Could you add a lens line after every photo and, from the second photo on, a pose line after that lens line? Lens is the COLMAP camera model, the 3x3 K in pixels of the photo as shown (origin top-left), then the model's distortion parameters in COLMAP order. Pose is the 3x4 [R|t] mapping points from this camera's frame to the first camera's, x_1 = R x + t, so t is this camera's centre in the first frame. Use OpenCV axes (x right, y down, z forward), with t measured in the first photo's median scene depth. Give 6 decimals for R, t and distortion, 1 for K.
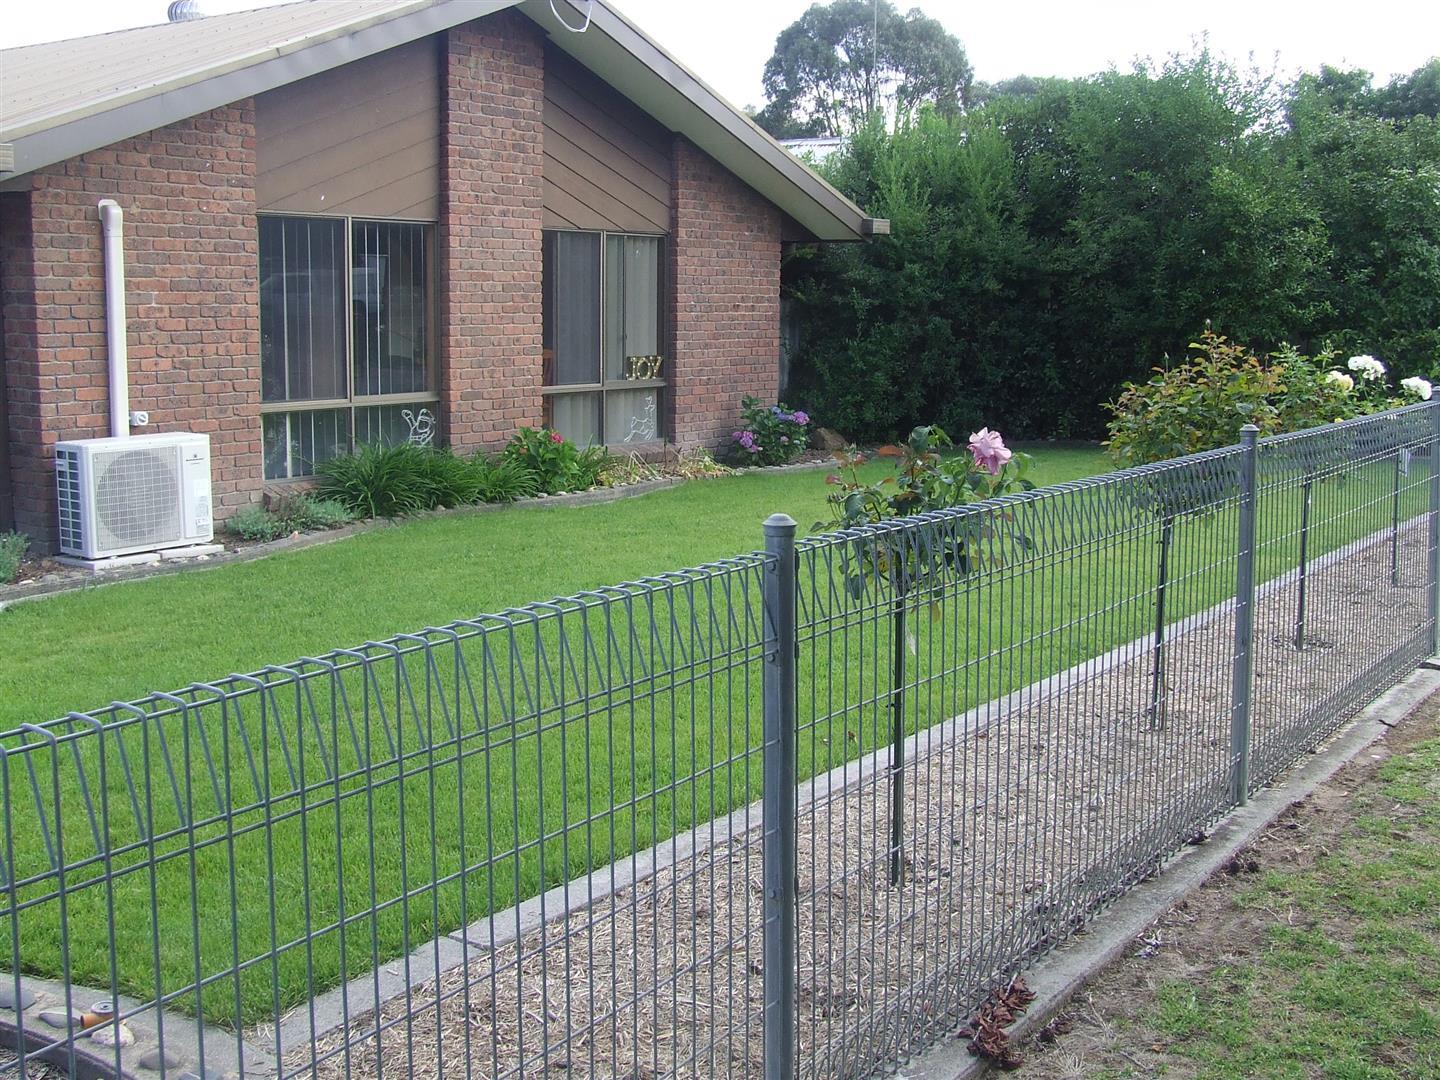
lens RADIAL K [[1608.1, 0, 720.3], [0, 1608.1, 536.4], [0, 0, 1]] dist [-0.057323, 0.000000]
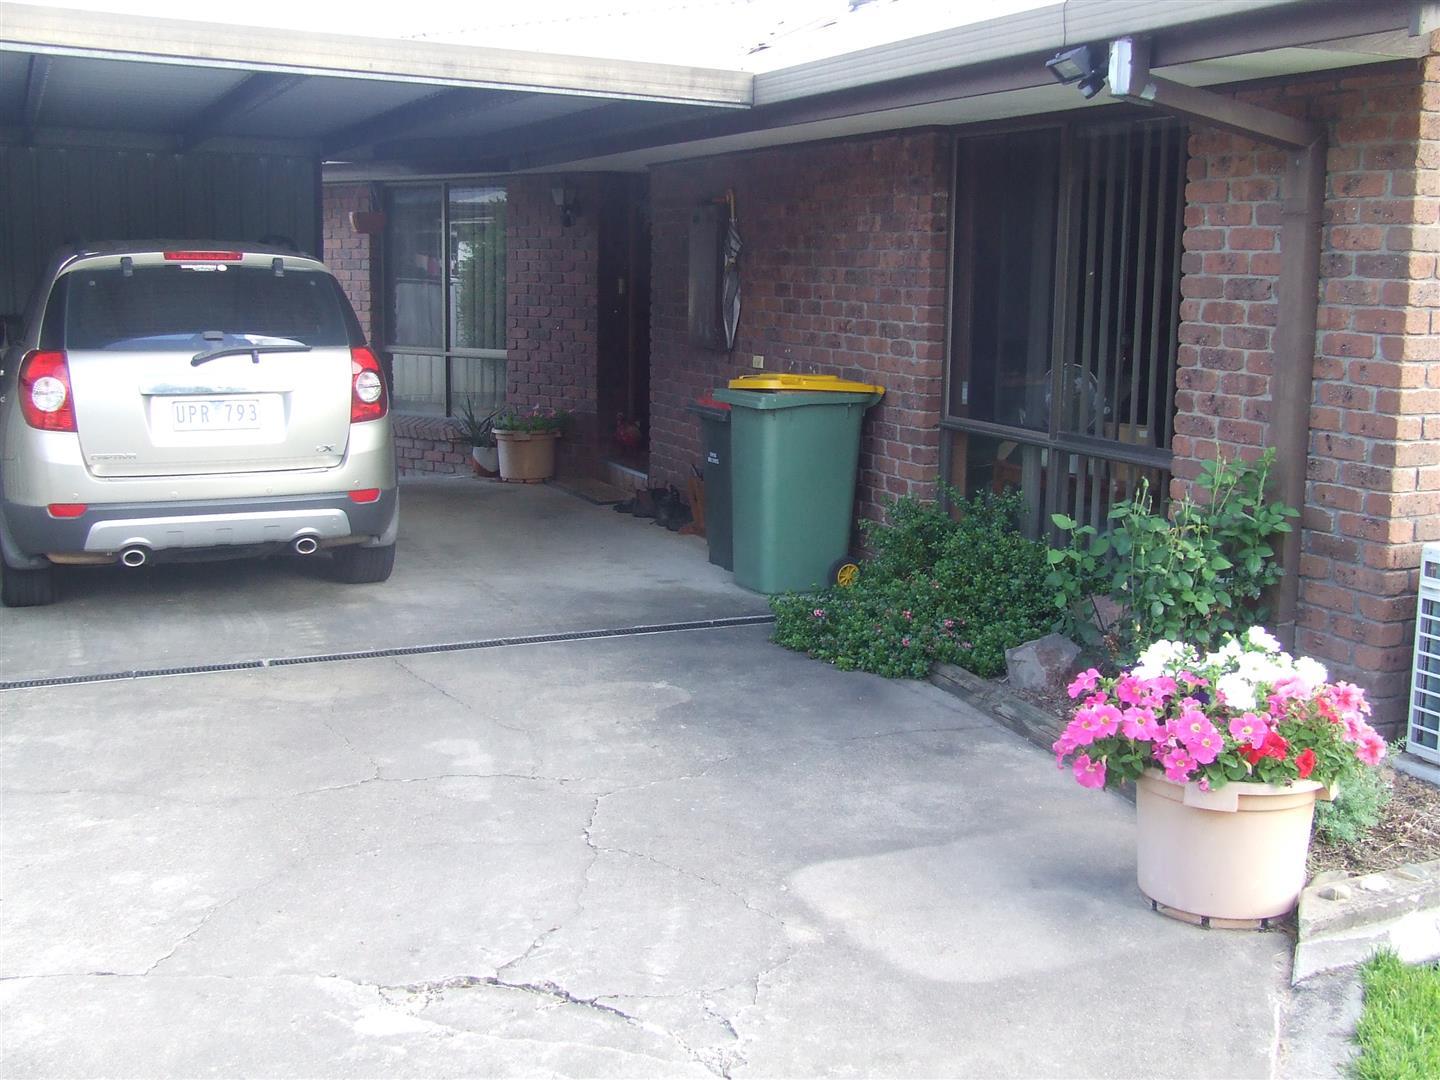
lens RADIAL K [[1608.1, 0, 712.2], [0, 1608.1, 541.4], [0, 0, 1]] dist [-0.057323, 0.000000]
pose [[0.870093, 0.082690, -0.485903, -0.366524], [-0.075987, 0.996545, 0.033521, -0.059698], [0.486996, 0.007756, 0.873370, 0.431609]]
